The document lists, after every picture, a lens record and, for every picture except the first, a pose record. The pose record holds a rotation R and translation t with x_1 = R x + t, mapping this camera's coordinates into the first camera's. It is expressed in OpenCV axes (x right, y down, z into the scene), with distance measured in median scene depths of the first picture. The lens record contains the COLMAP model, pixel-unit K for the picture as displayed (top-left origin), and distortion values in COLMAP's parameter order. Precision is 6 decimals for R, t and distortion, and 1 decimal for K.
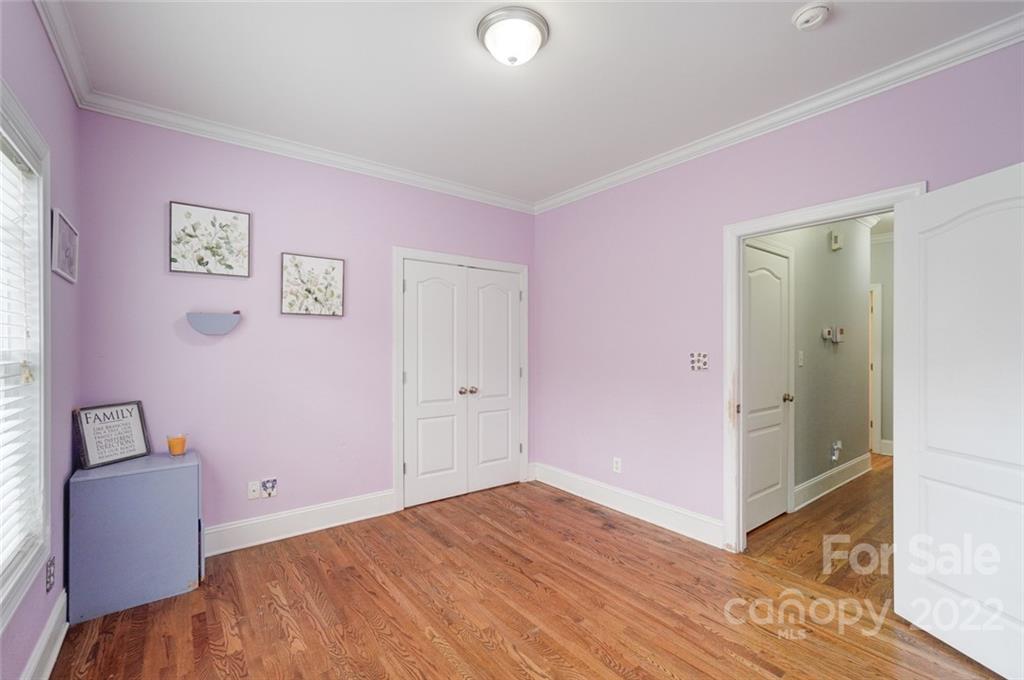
lens RADIAL K [[443.8, 0, 514.2], [0, 443.8, 344.9], [0, 0, 1]] dist [-0.007824, 0.008130]
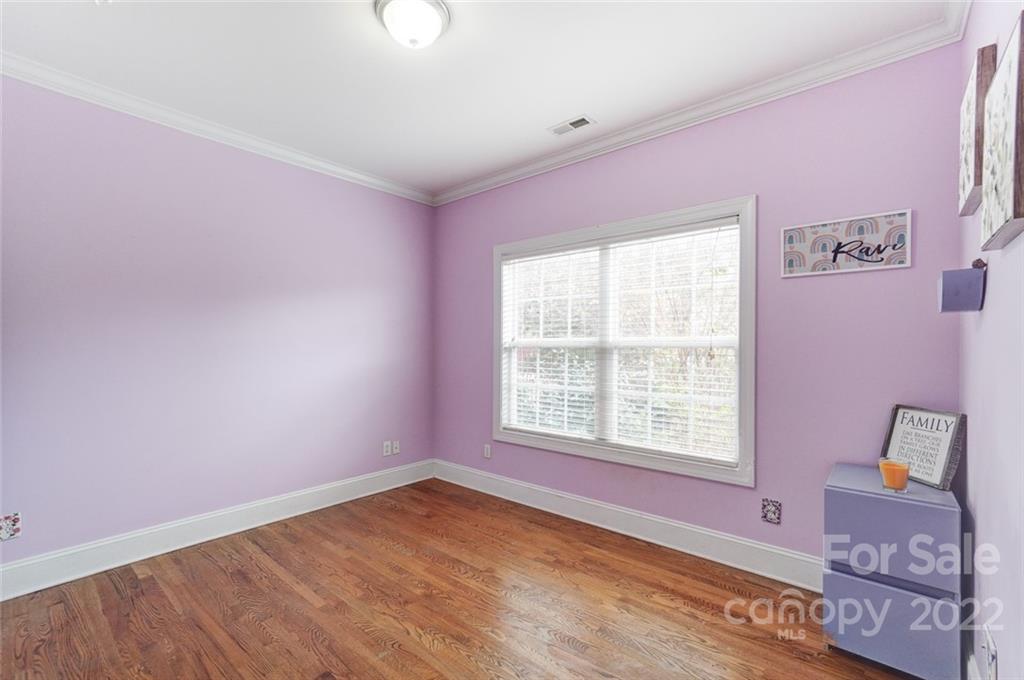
lens RADIAL K [[443.8, 0, 509.3], [0, 443.8, 348.6], [0, 0, 1]] dist [-0.007824, 0.008130]
pose [[-0.977870, -0.001567, -0.209208, -0.008589], [-0.002694, 0.999983, 0.005102, 0.019984], [0.209196, 0.005553, -0.977858, 1.332260]]
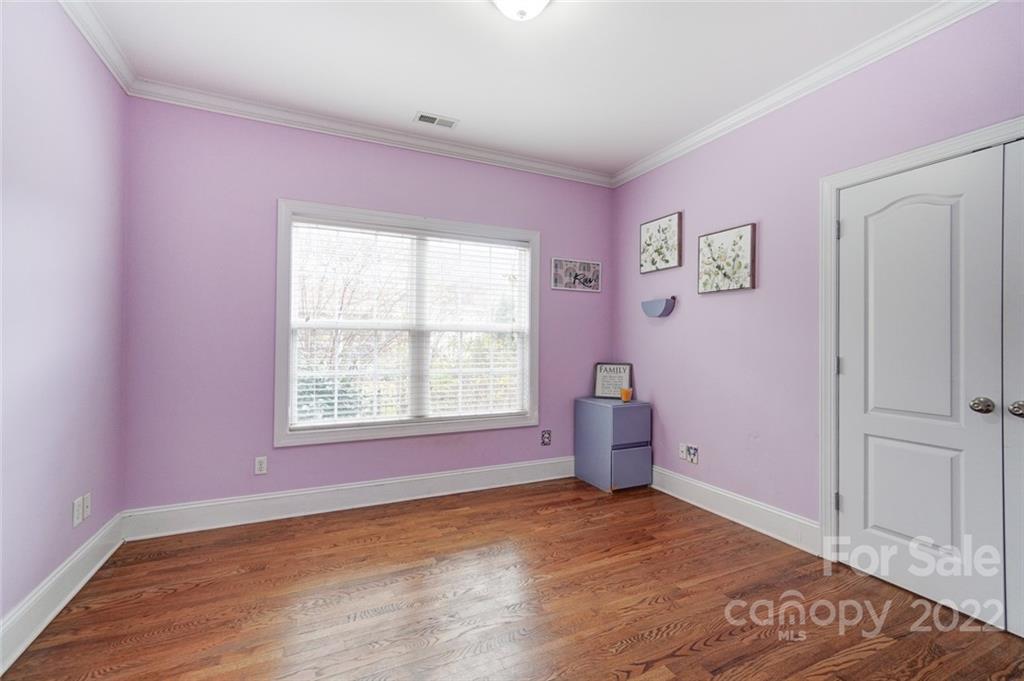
lens RADIAL K [[443.8, 0, 505.4], [0, 443.8, 333.5], [0, 0, 1]] dist [-0.007824, 0.008130]
pose [[-0.211552, -0.021002, -0.977141, 0.625719], [-0.008242, 0.999772, -0.019704, 0.050576], [0.977332, 0.003886, -0.211677, 0.786201]]
